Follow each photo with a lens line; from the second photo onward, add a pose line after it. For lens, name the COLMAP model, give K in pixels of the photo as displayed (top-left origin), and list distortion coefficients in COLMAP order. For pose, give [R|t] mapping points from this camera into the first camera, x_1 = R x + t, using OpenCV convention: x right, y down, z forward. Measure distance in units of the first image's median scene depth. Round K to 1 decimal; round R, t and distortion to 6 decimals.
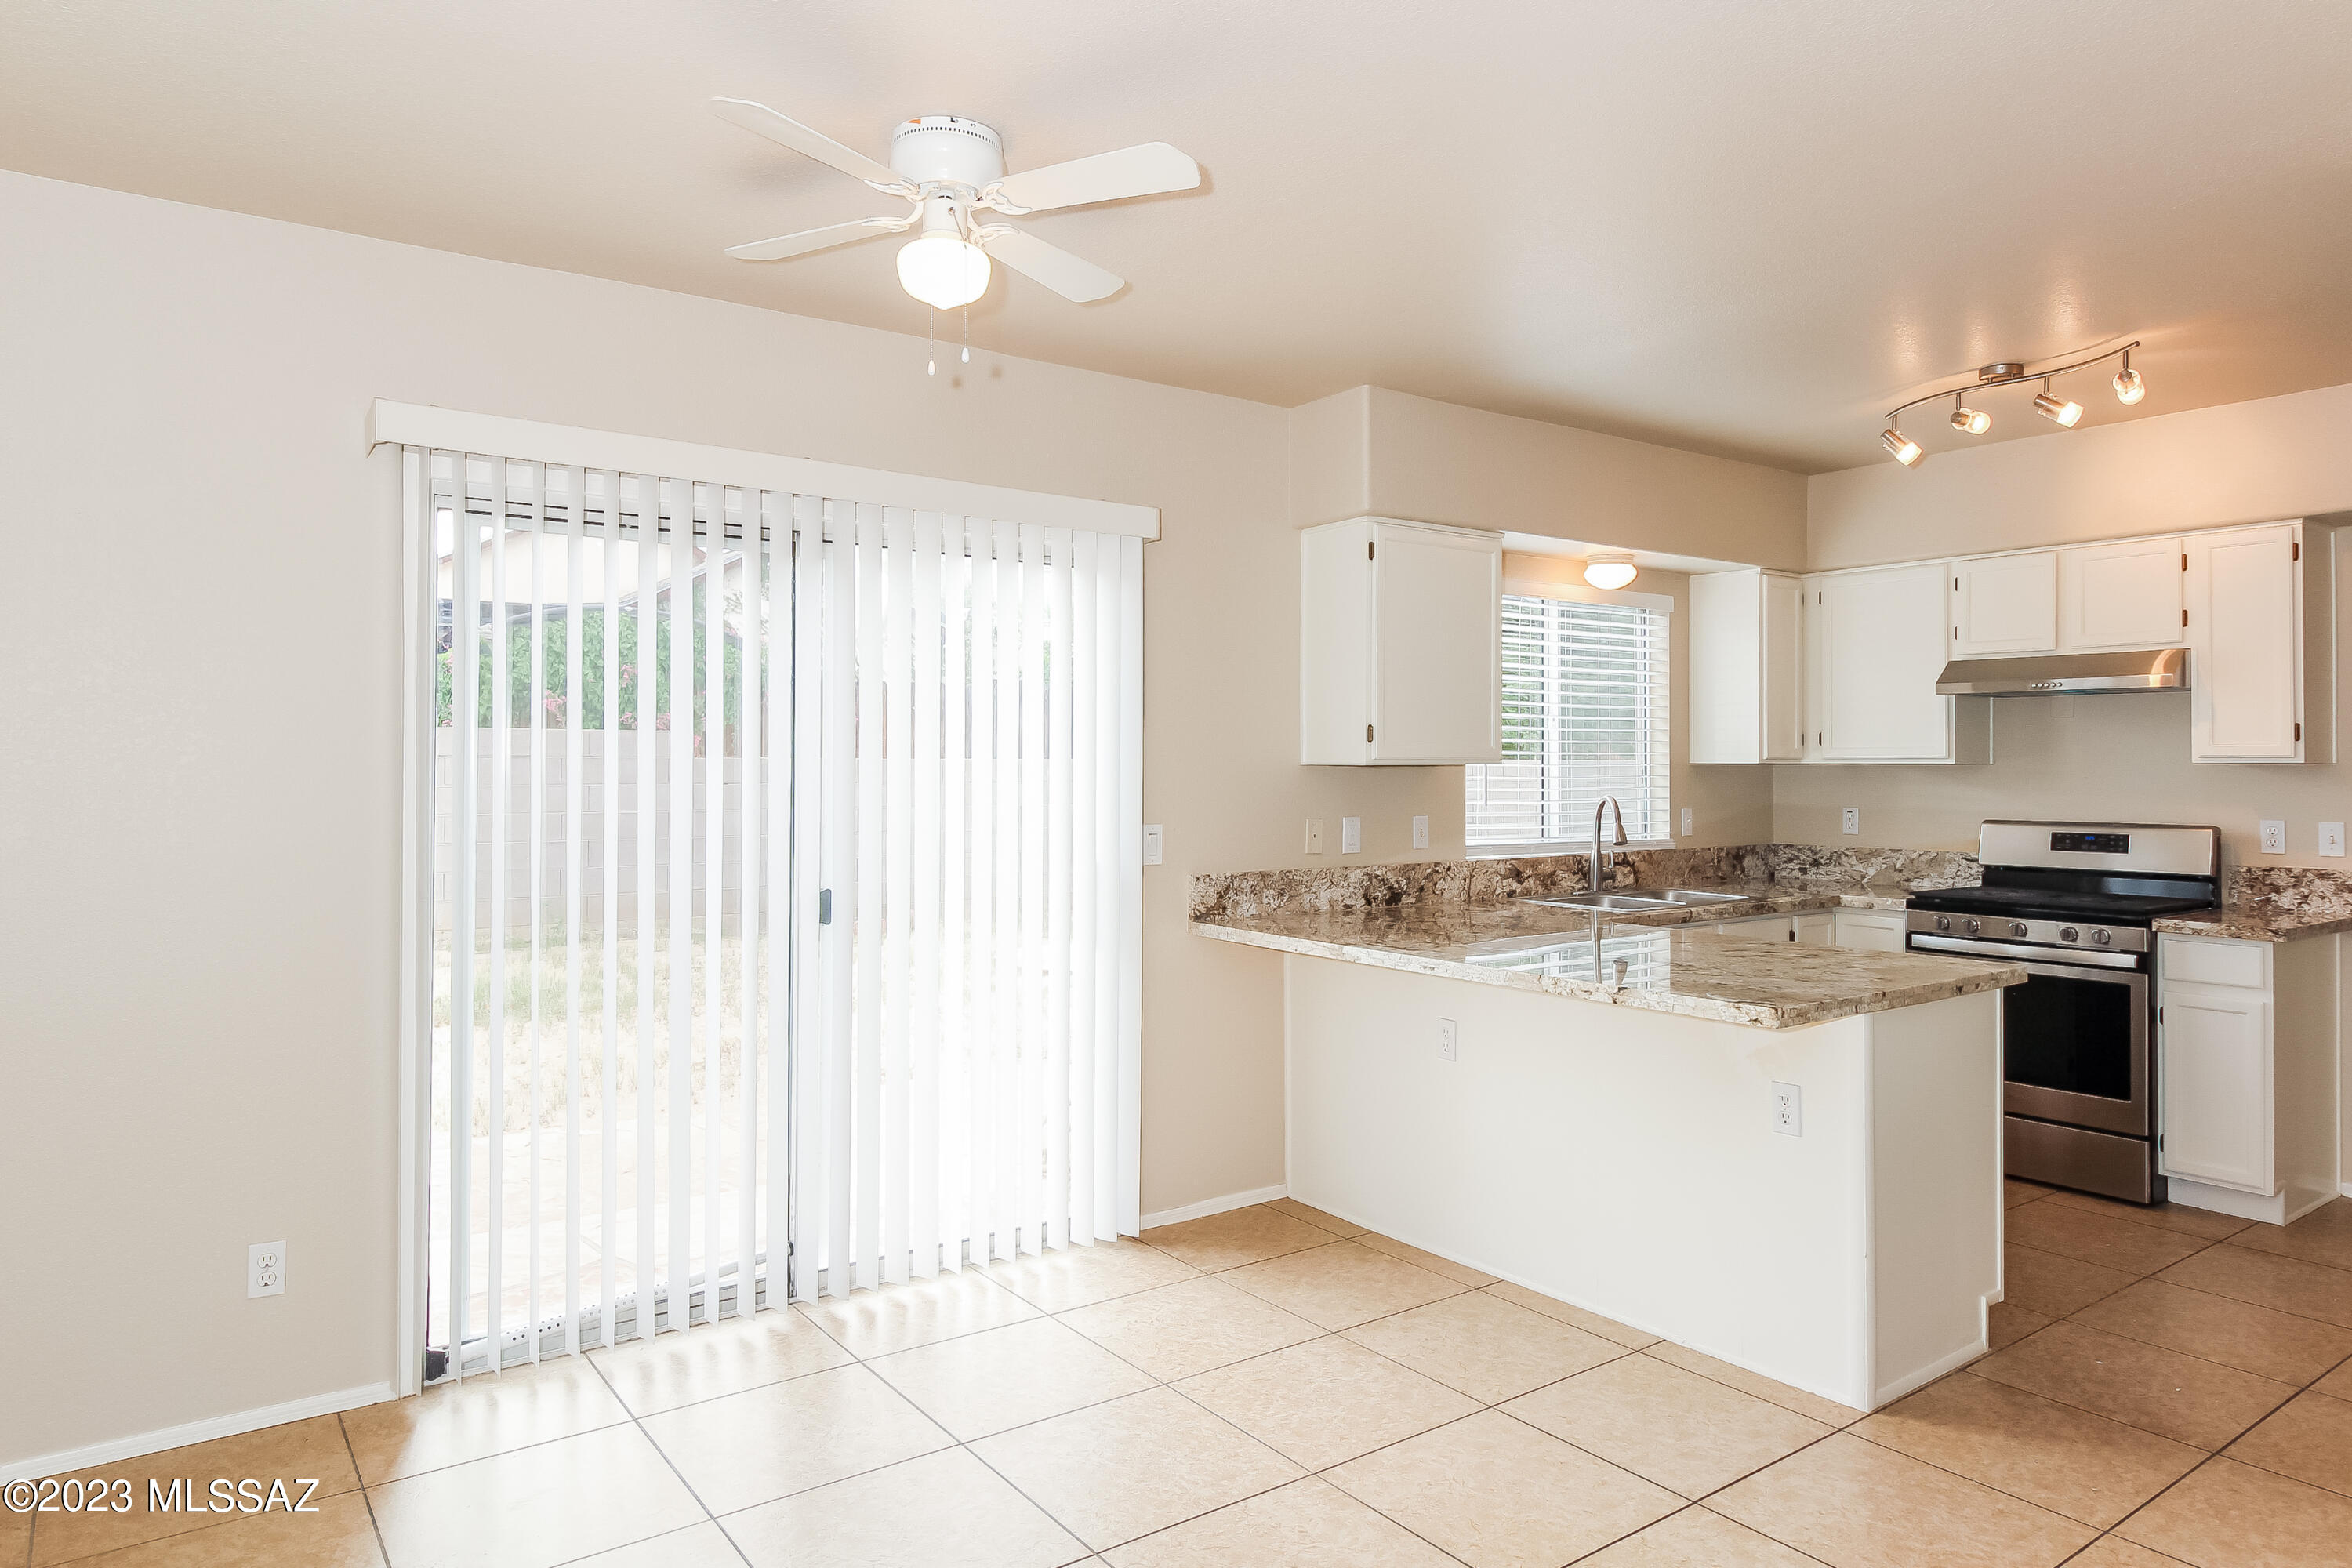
lens RADIAL K [[1439.4, 0, 1184.1], [0, 1439.4, 752.0], [0, 0, 1]] dist [0.002083, -0.003944]
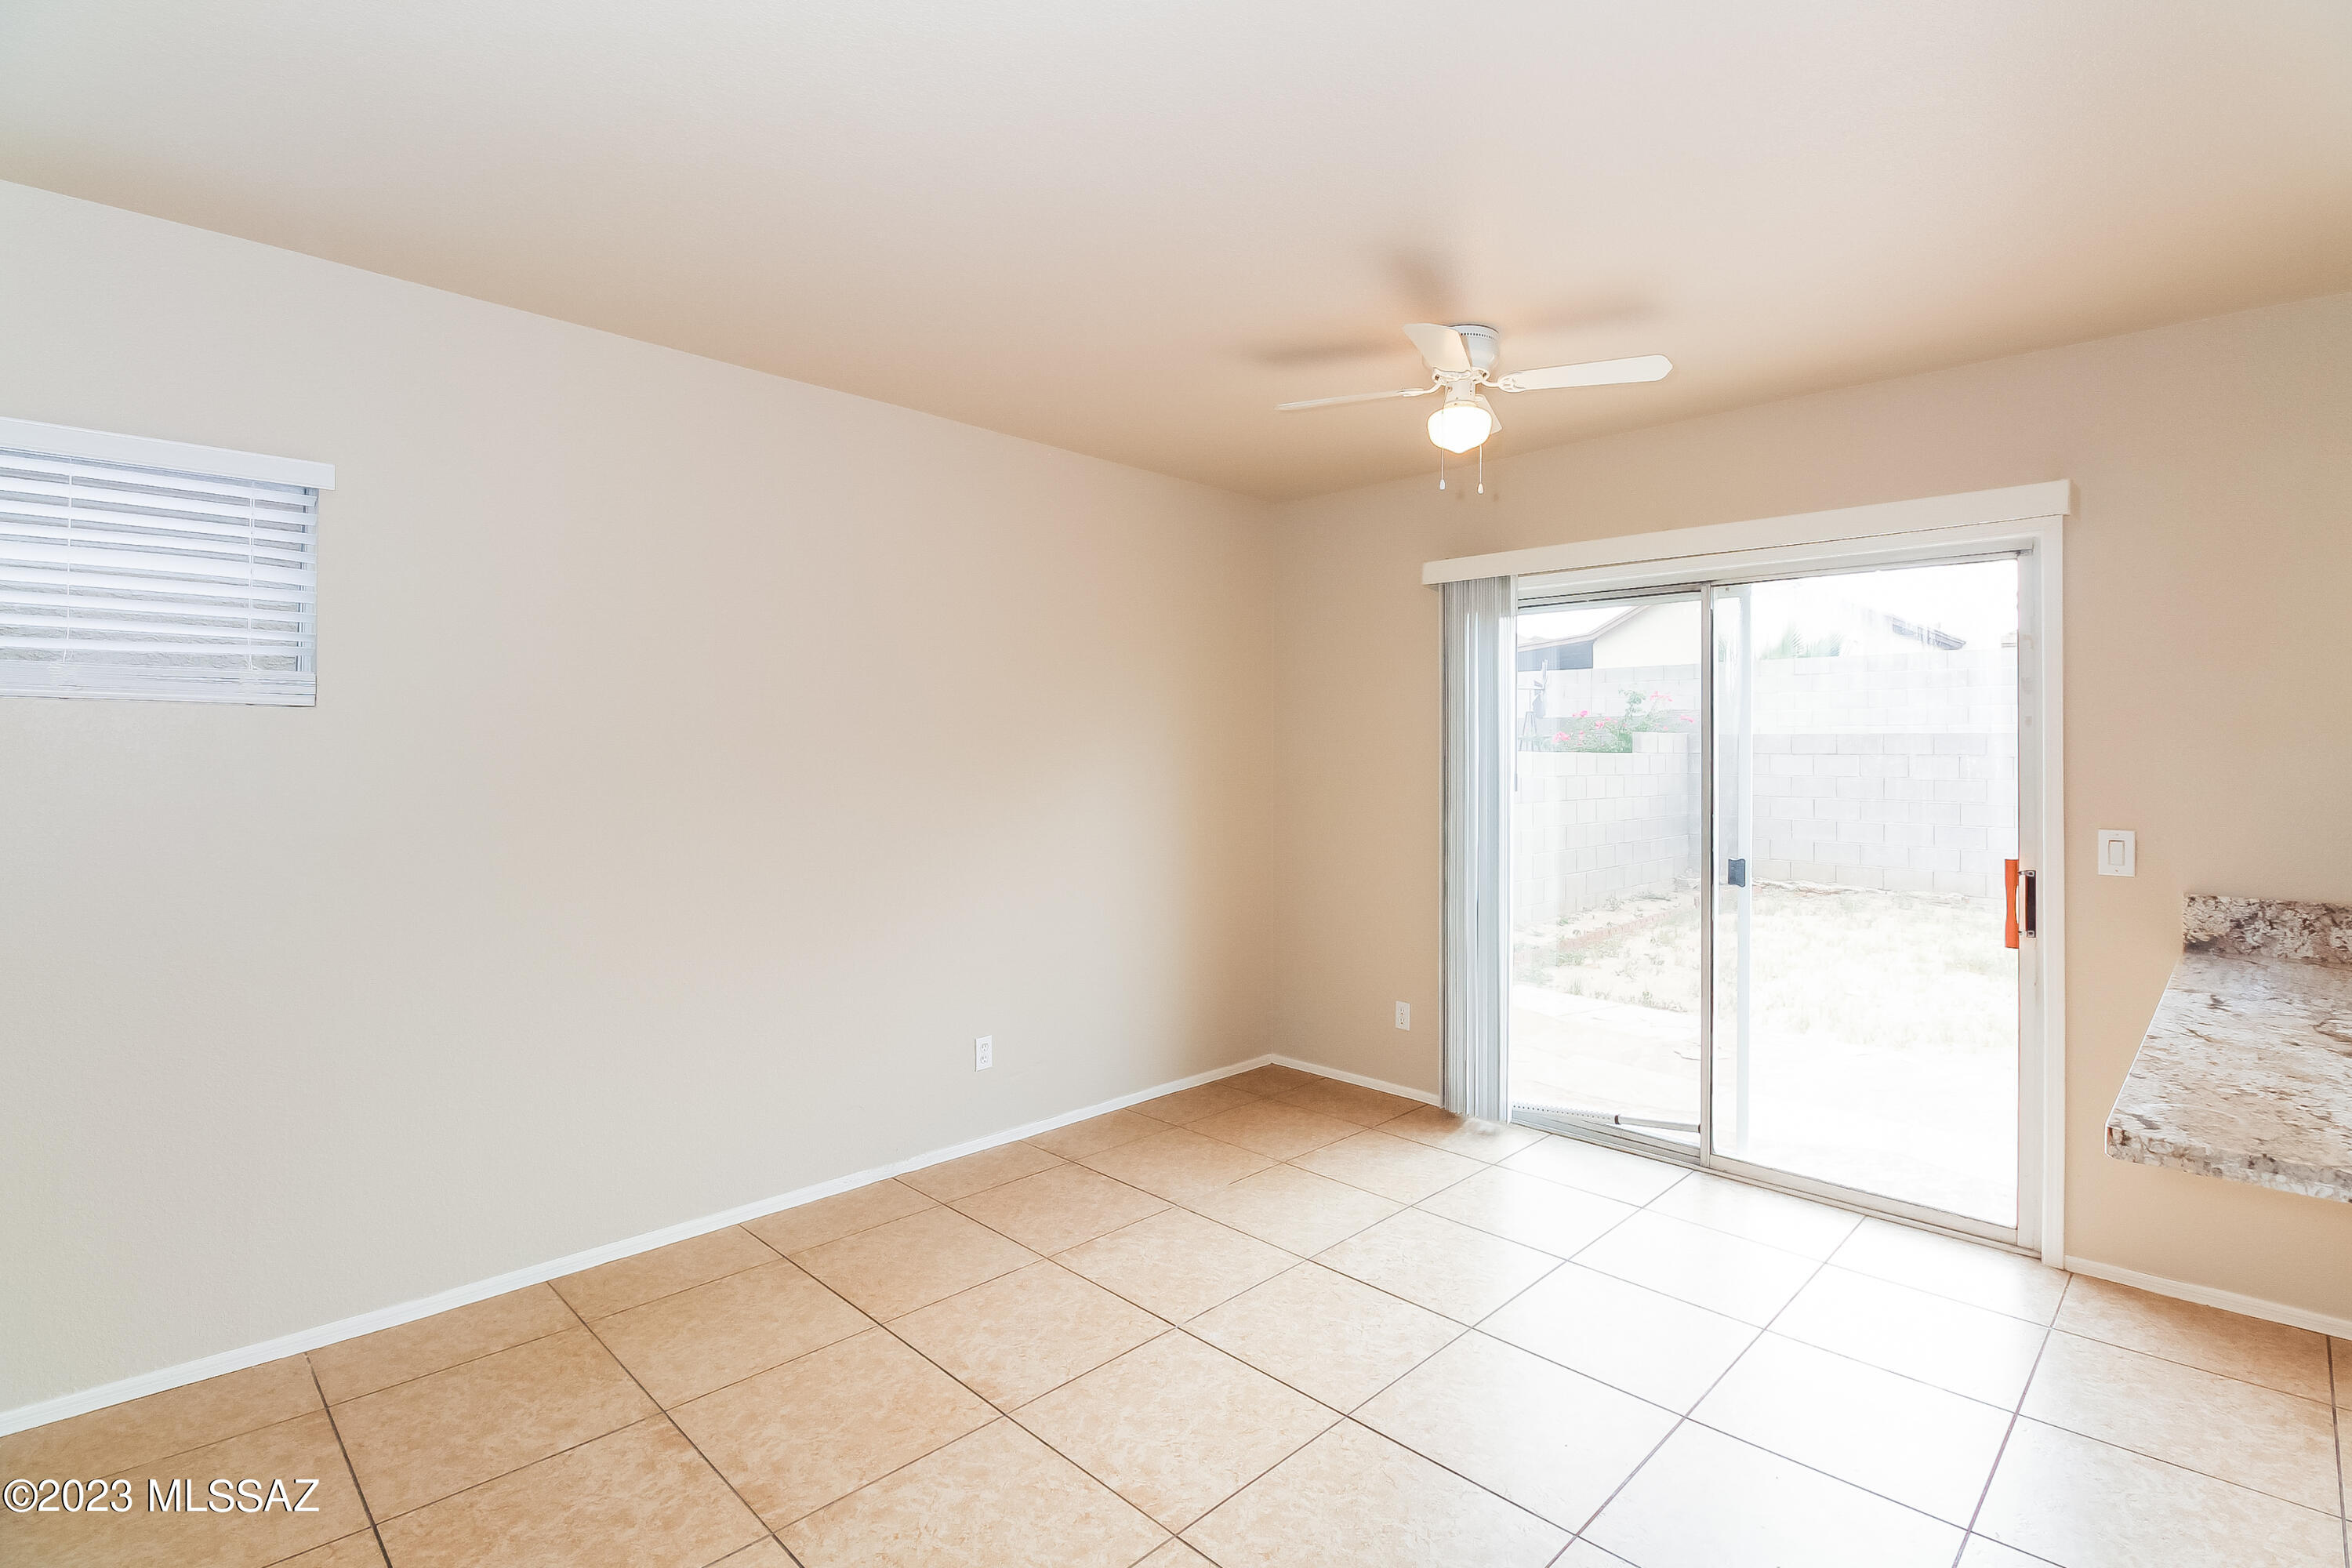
lens RADIAL K [[1110.8, 0, 1174.9], [0, 1110.8, 738.6], [0, 0, 1]] dist [0.000952, -0.010826]
pose [[0.155941, -0.011494, -0.987699, 0.504134], [0.006320, 0.999923, -0.010639, -0.002411], [0.987746, -0.004583, 0.156002, 0.285478]]
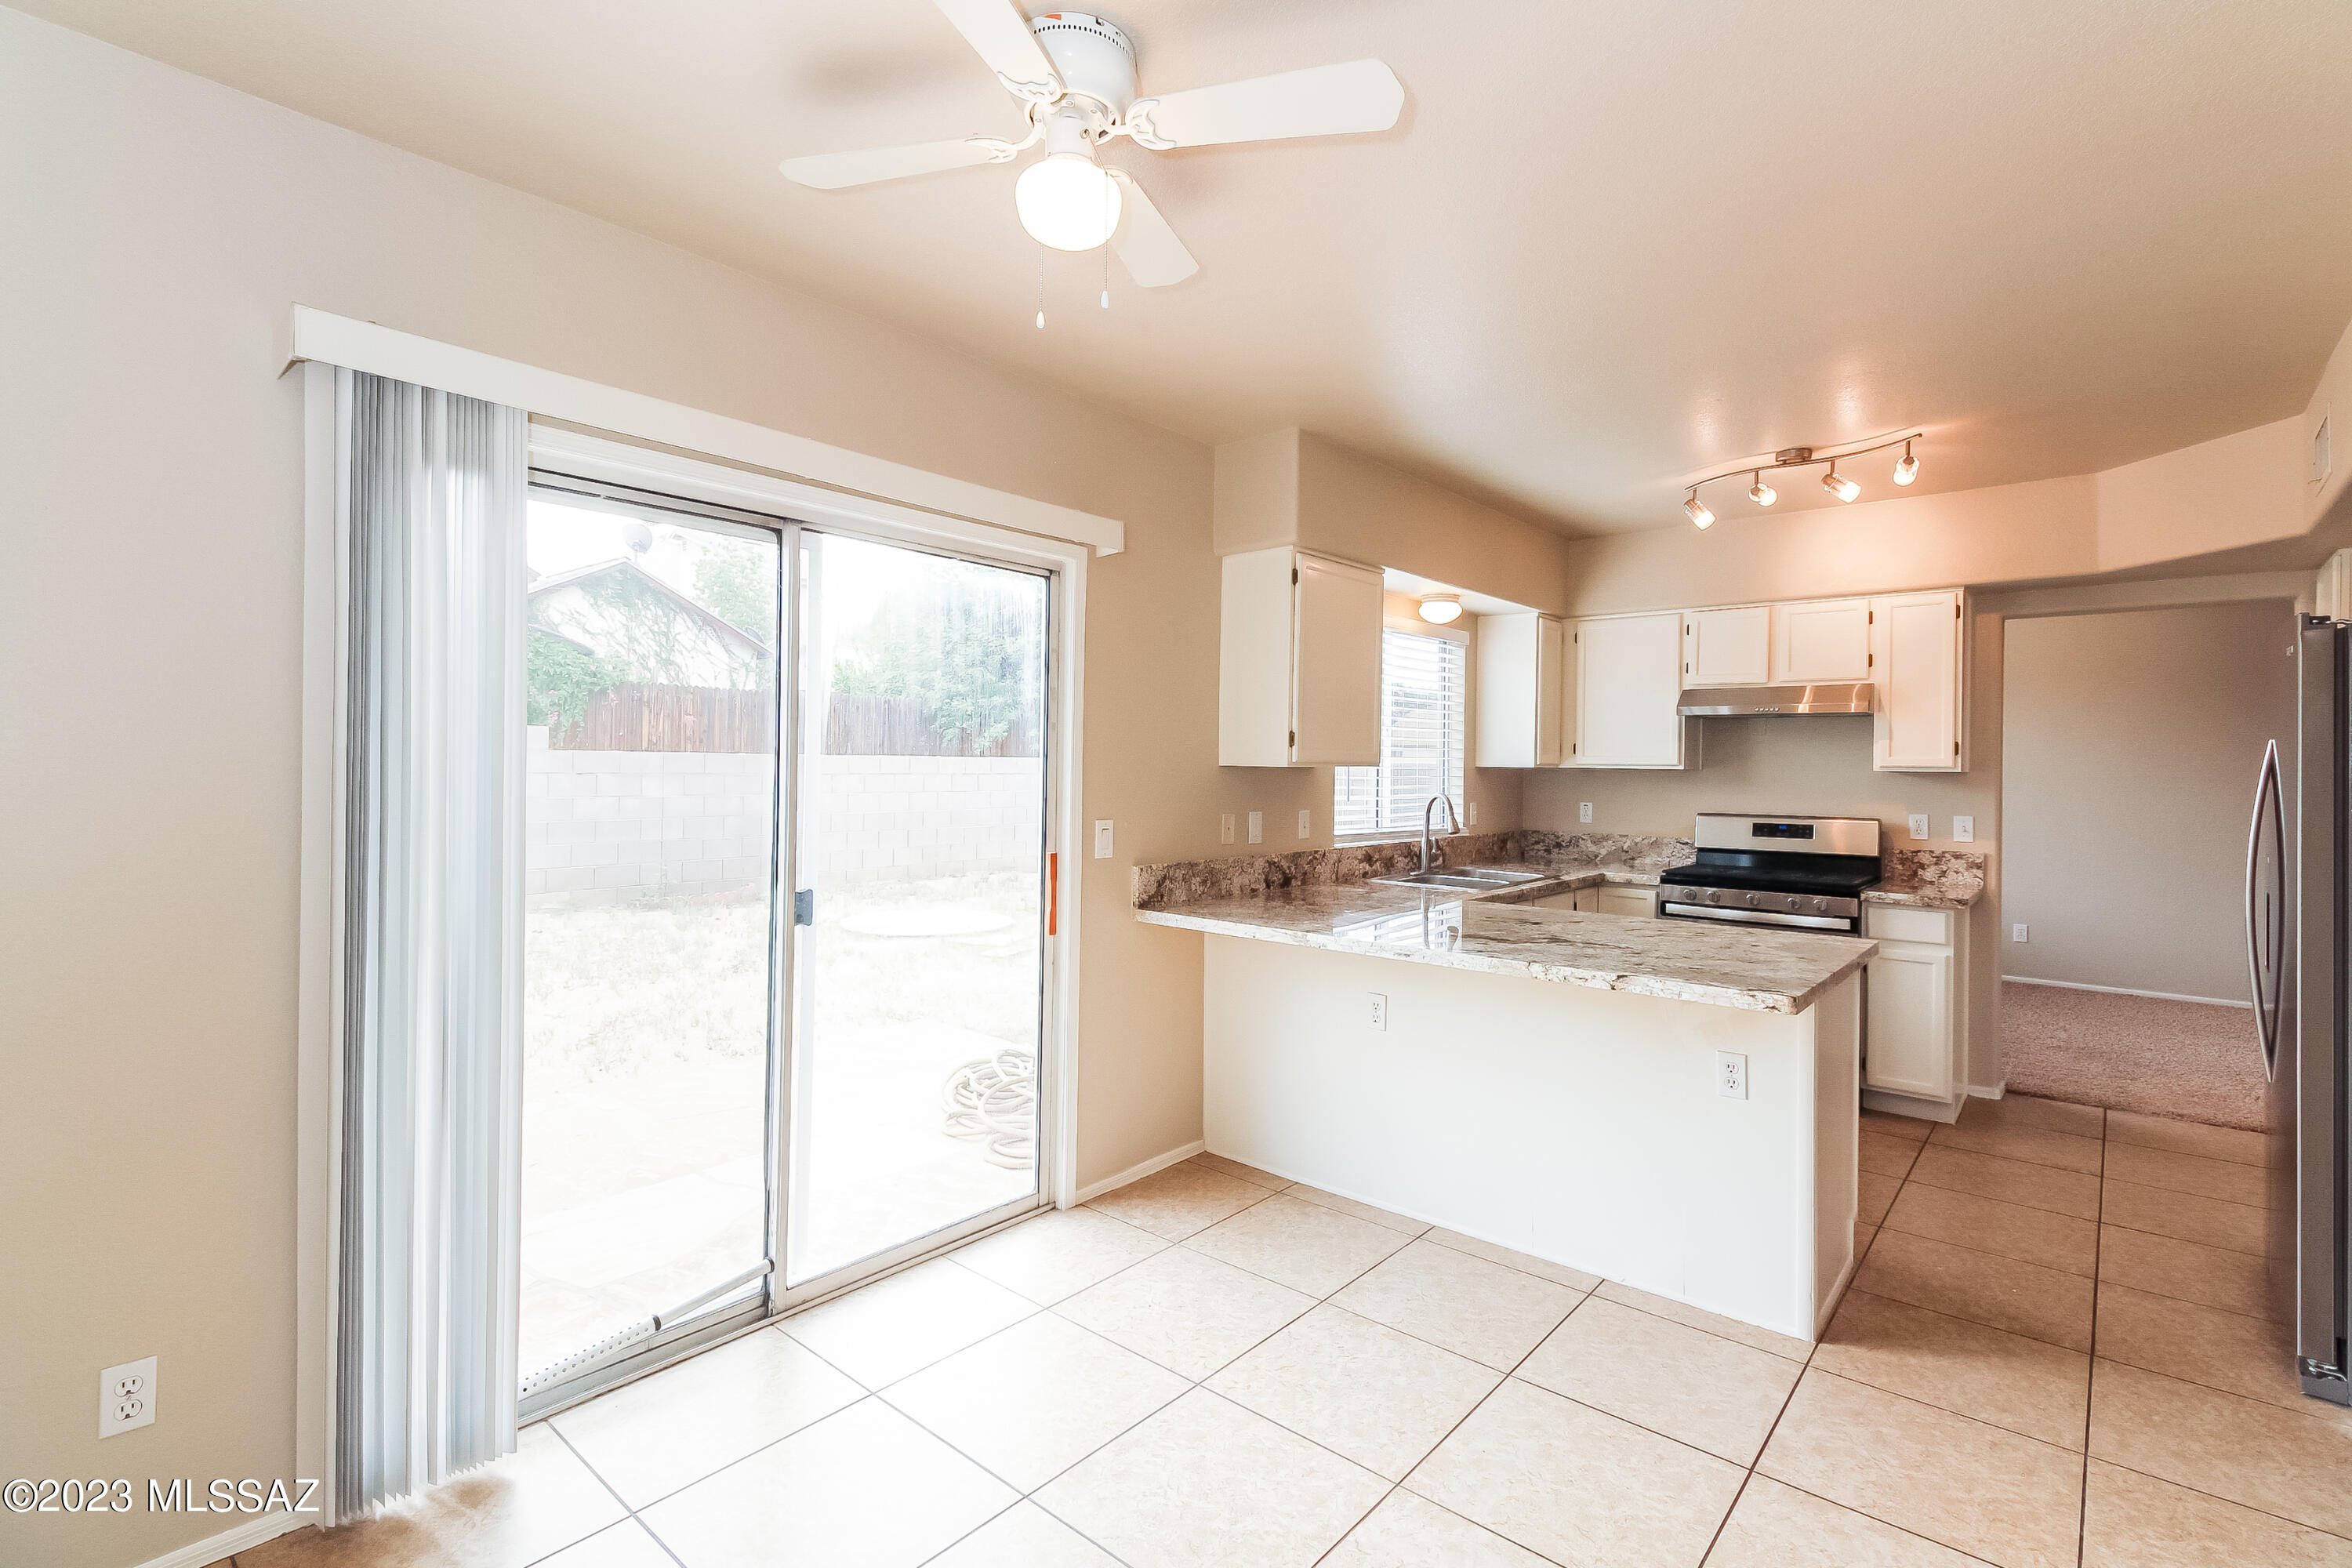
lens RADIAL K [[1070.4, 0, 1184.0], [0, 1070.4, 762.5], [0, 0, 1]] dist [0.016437, -0.009796]
pose [[0.973039, 0.010589, 0.230399, -0.133961], [-0.012664, 0.999891, 0.007531, 0.000437], [-0.230294, -0.010245, 0.973067, 0.185997]]
